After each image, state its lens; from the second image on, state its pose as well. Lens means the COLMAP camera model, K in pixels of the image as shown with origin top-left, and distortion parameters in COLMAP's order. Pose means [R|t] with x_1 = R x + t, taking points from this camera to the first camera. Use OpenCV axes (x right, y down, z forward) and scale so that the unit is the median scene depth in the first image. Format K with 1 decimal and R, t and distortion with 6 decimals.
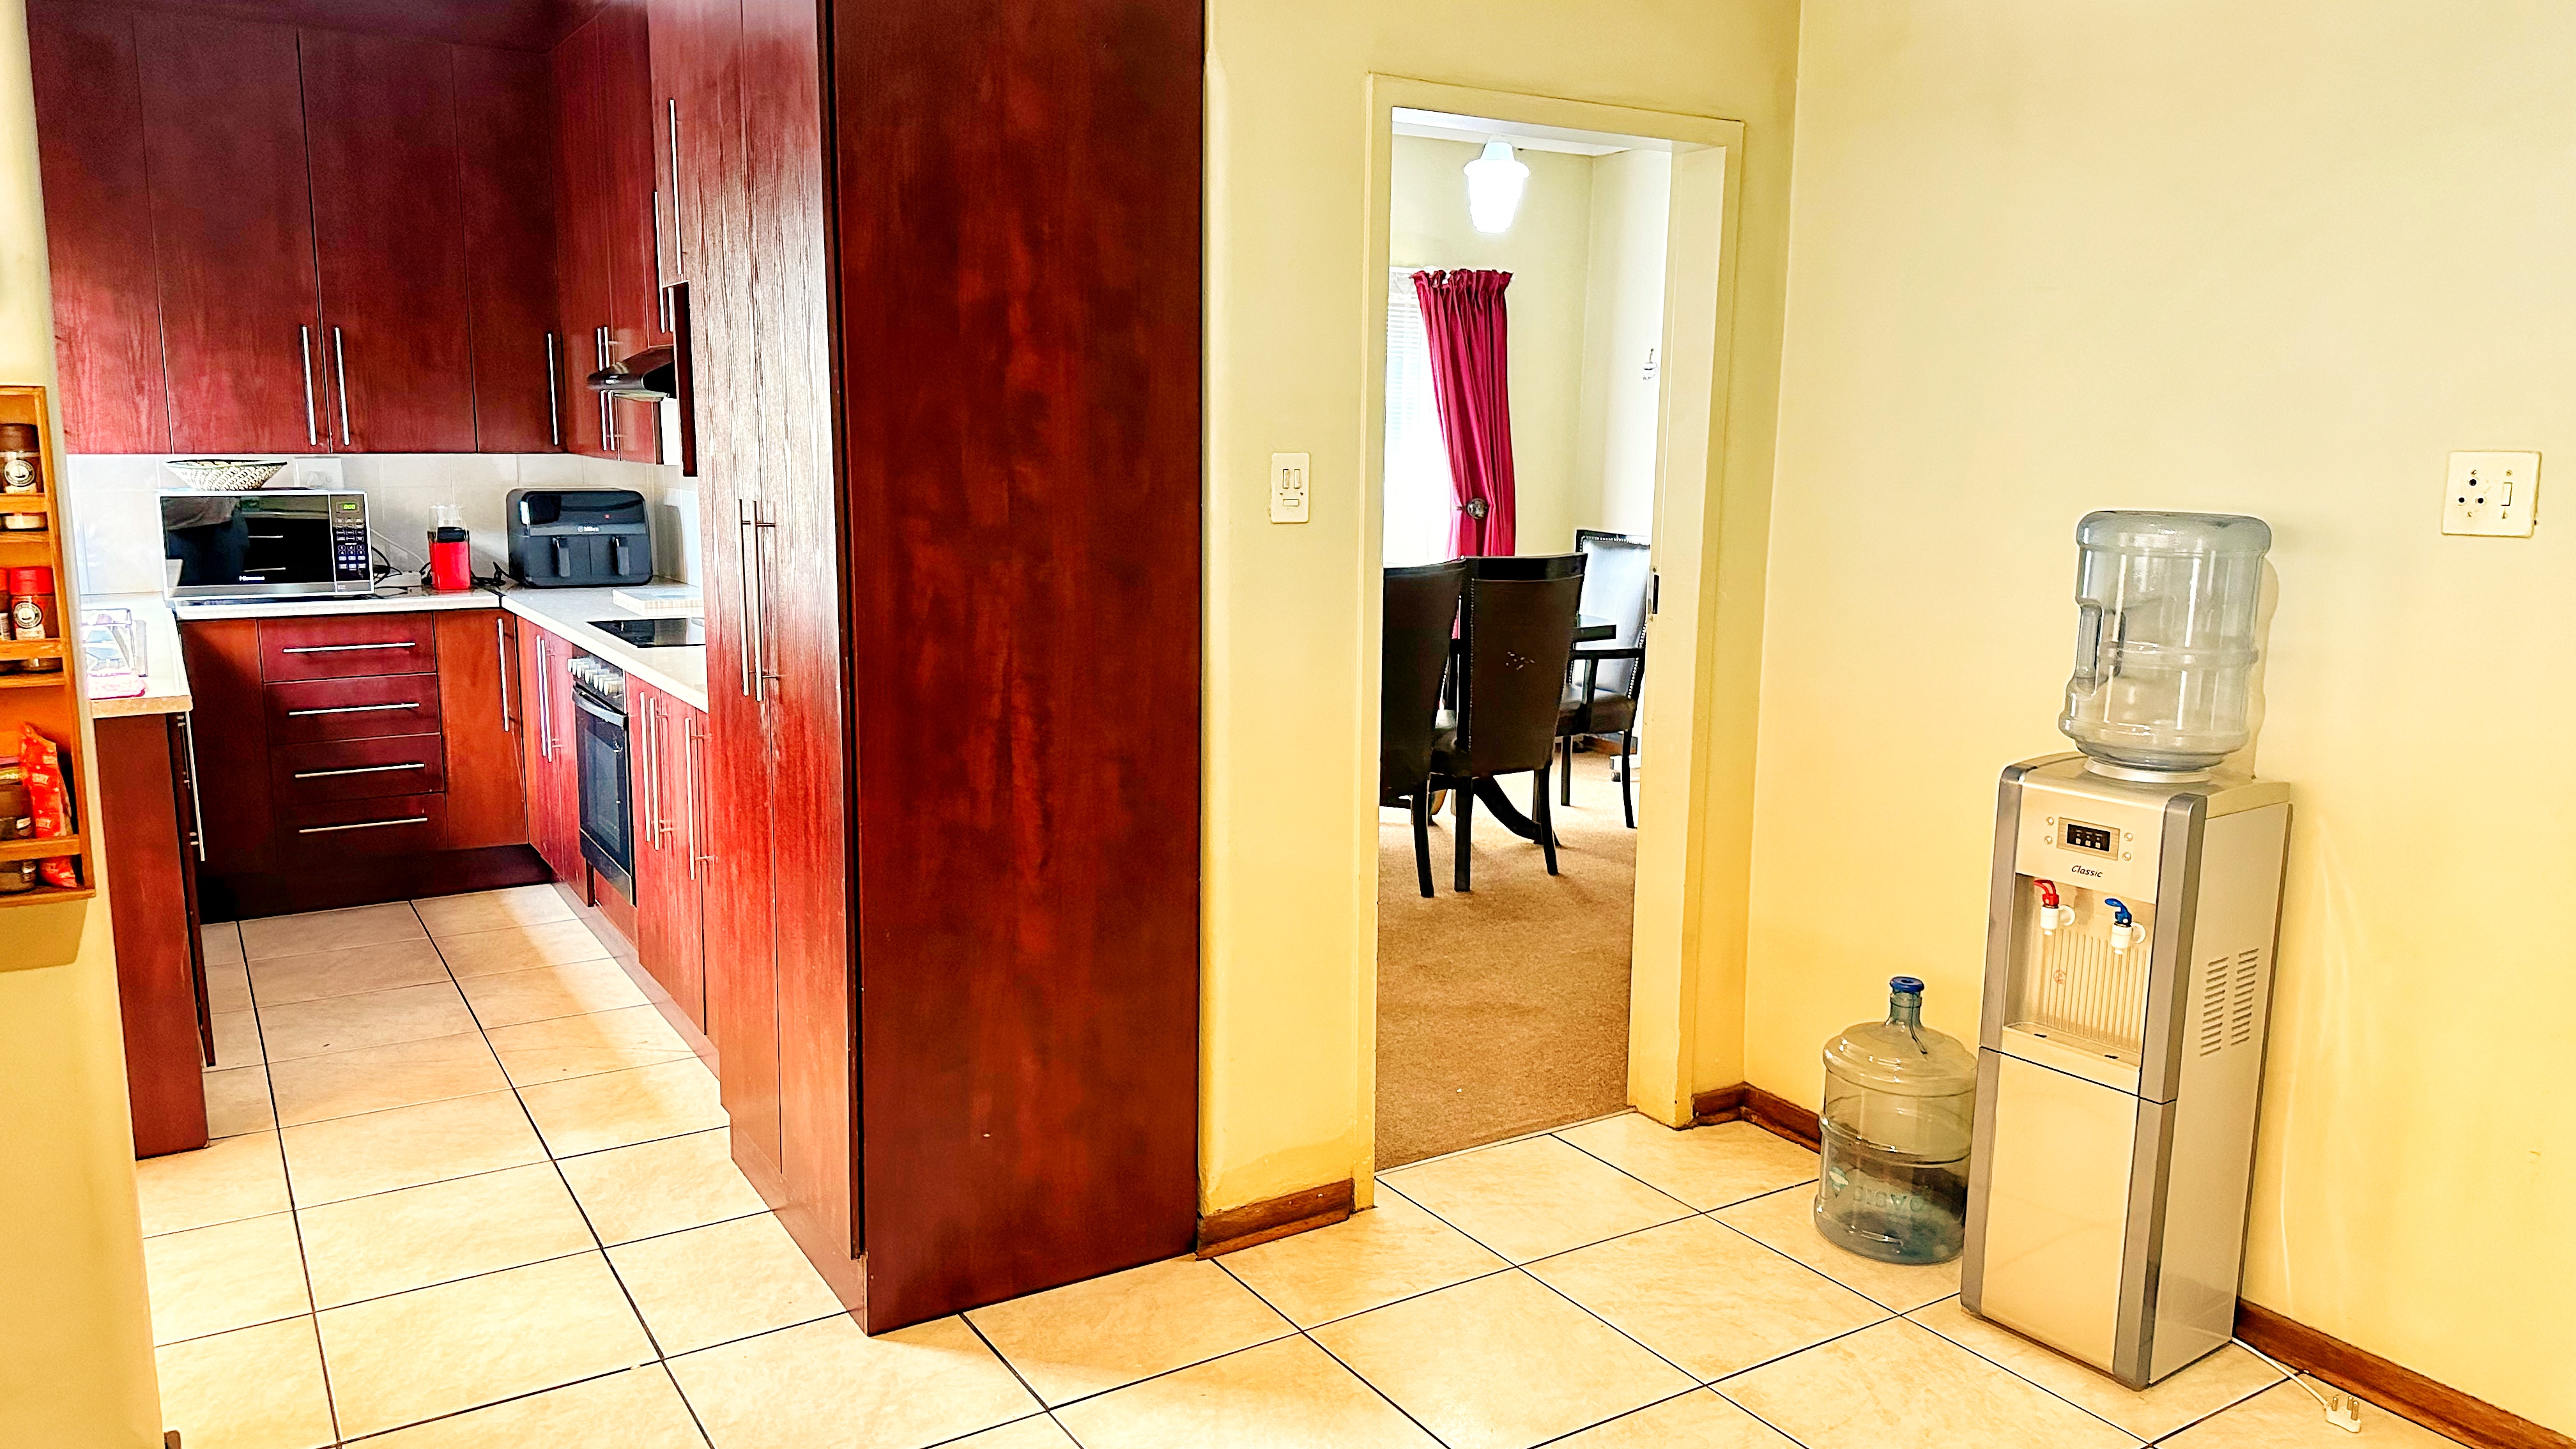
lens RADIAL K [[1846.9, 0, 1276.2], [0, 1846.9, 722.5], [0, 0, 1]] dist [0.072404, -0.057083]
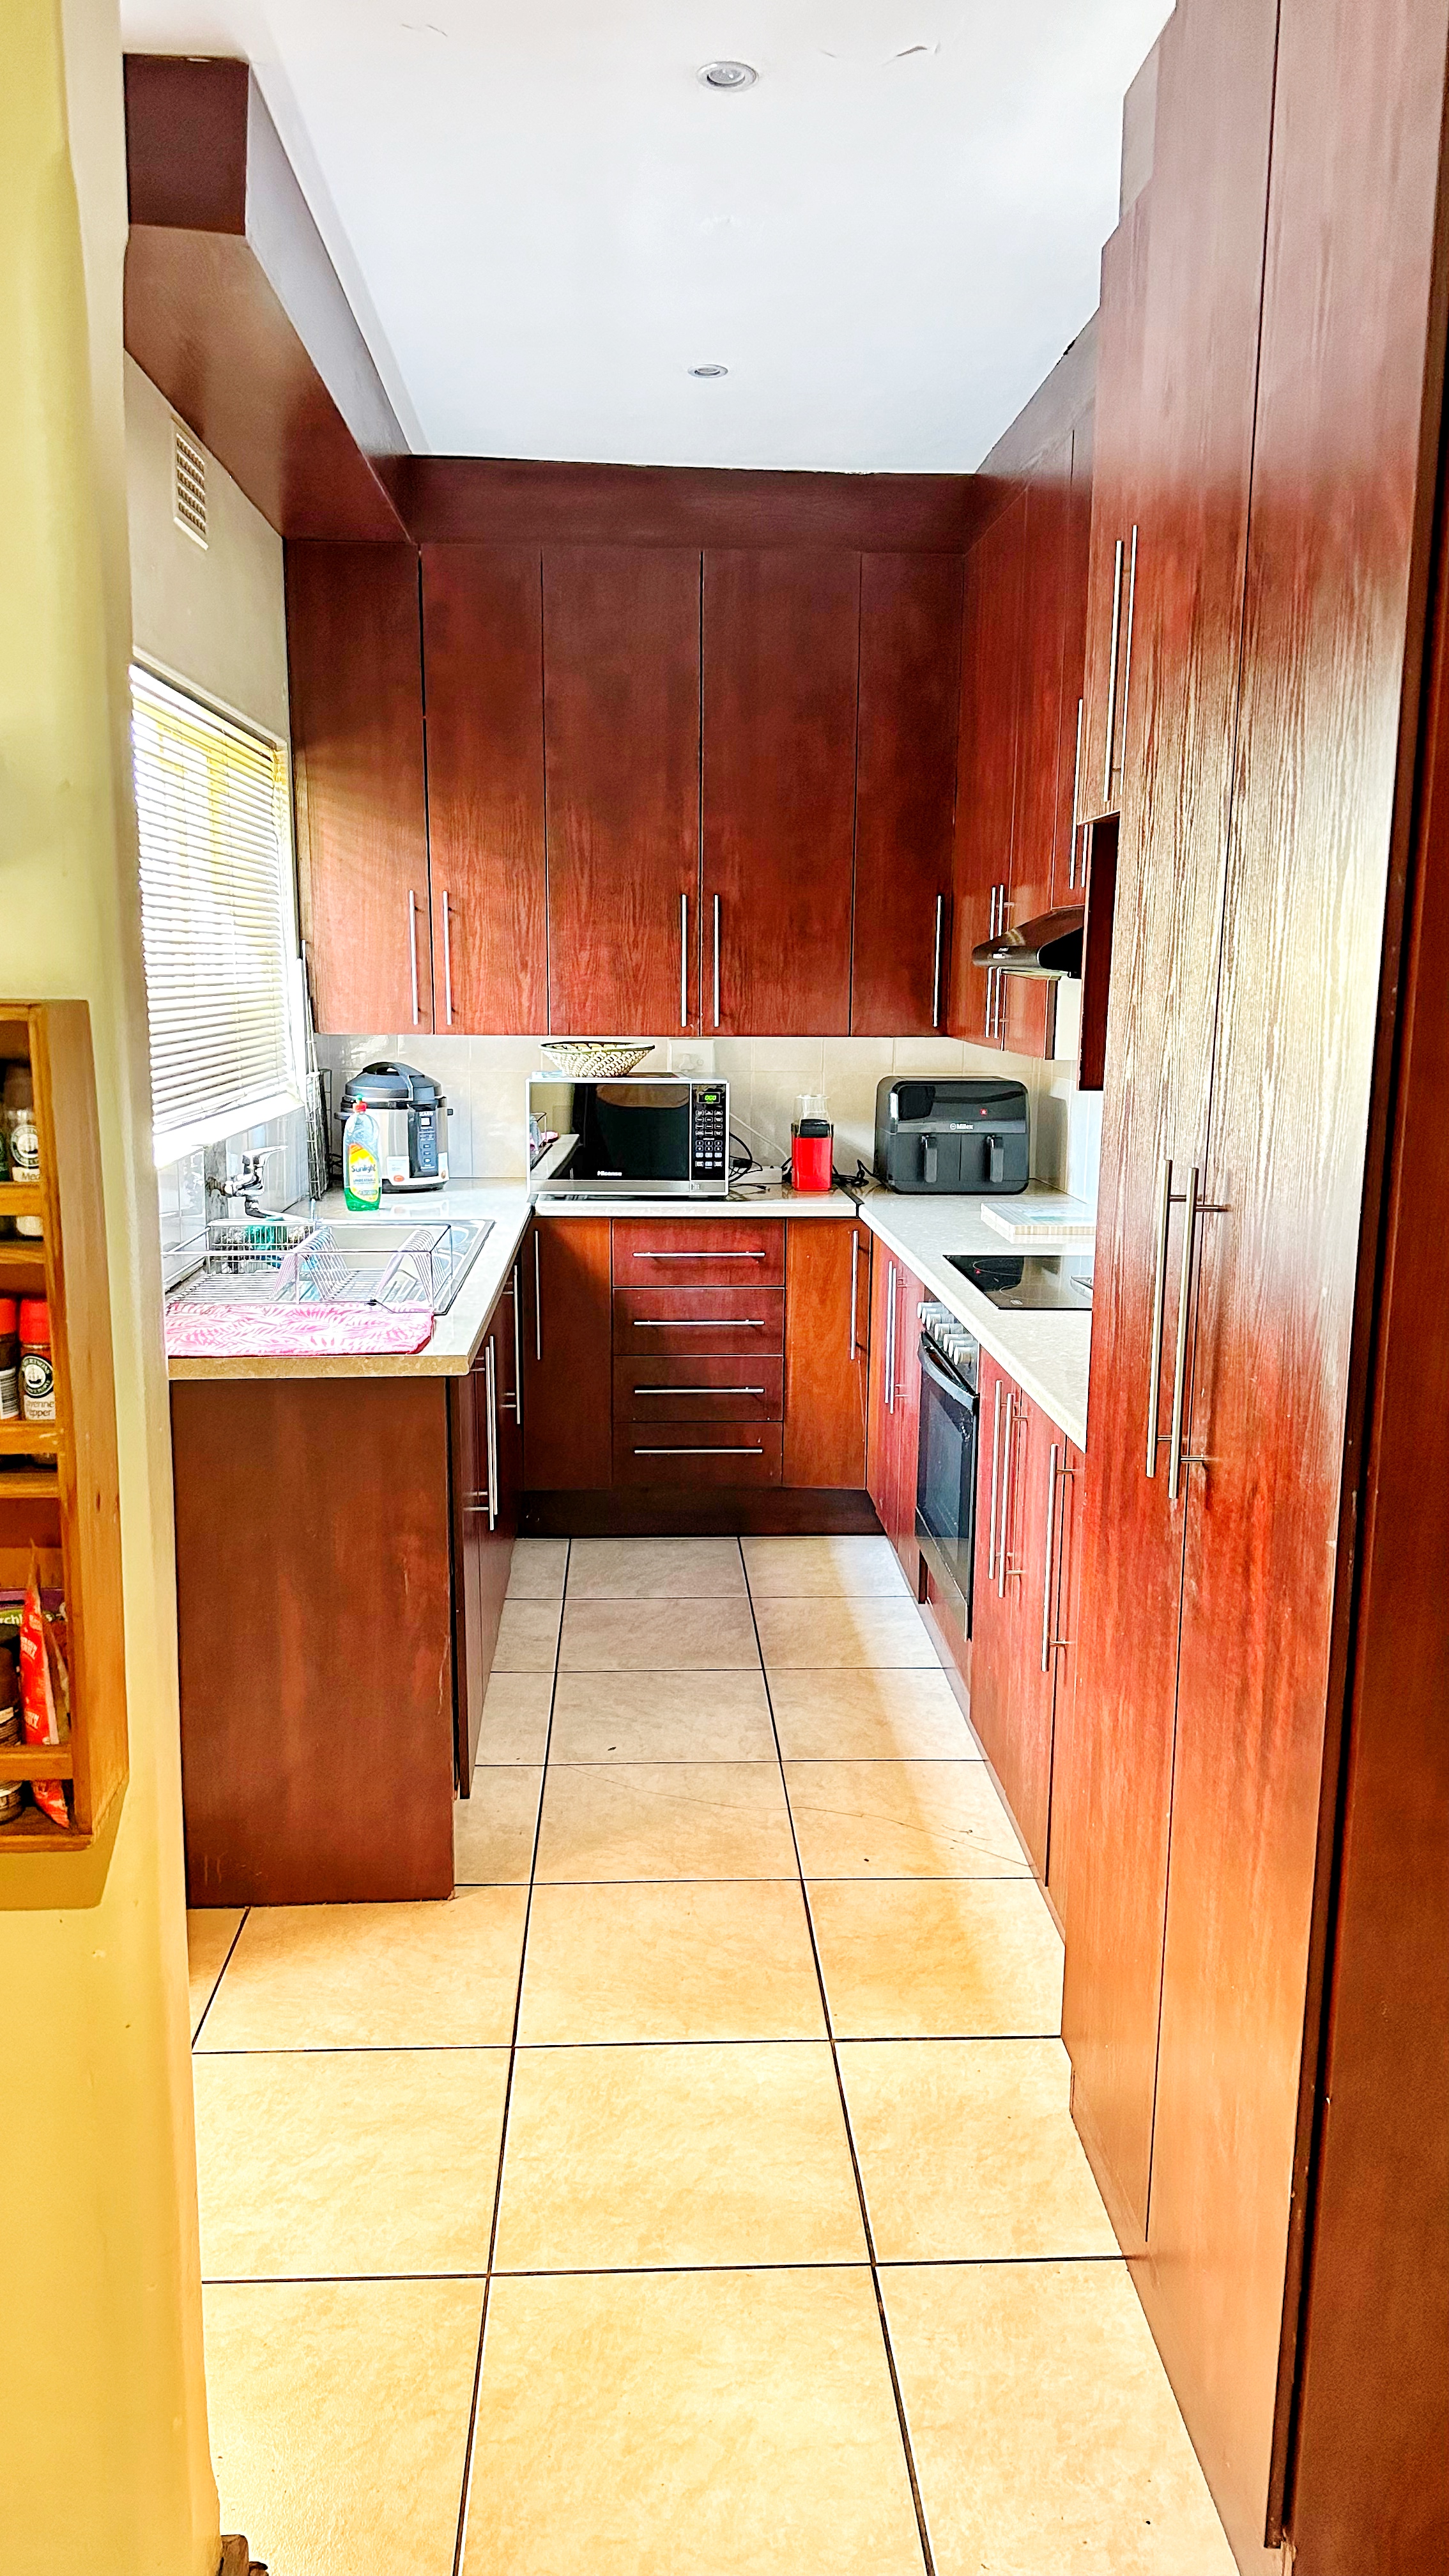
lens RADIAL K [[1846.9, 0, 700.7], [0, 1846.9, 1286.1], [0, 0, 1]] dist [0.072404, -0.057083]
pose [[0.876799, 0.083570, -0.473540, -0.082019], [-0.081380, 0.996366, 0.025156, -0.050537], [0.473921, 0.016480, 0.880413, 0.244203]]
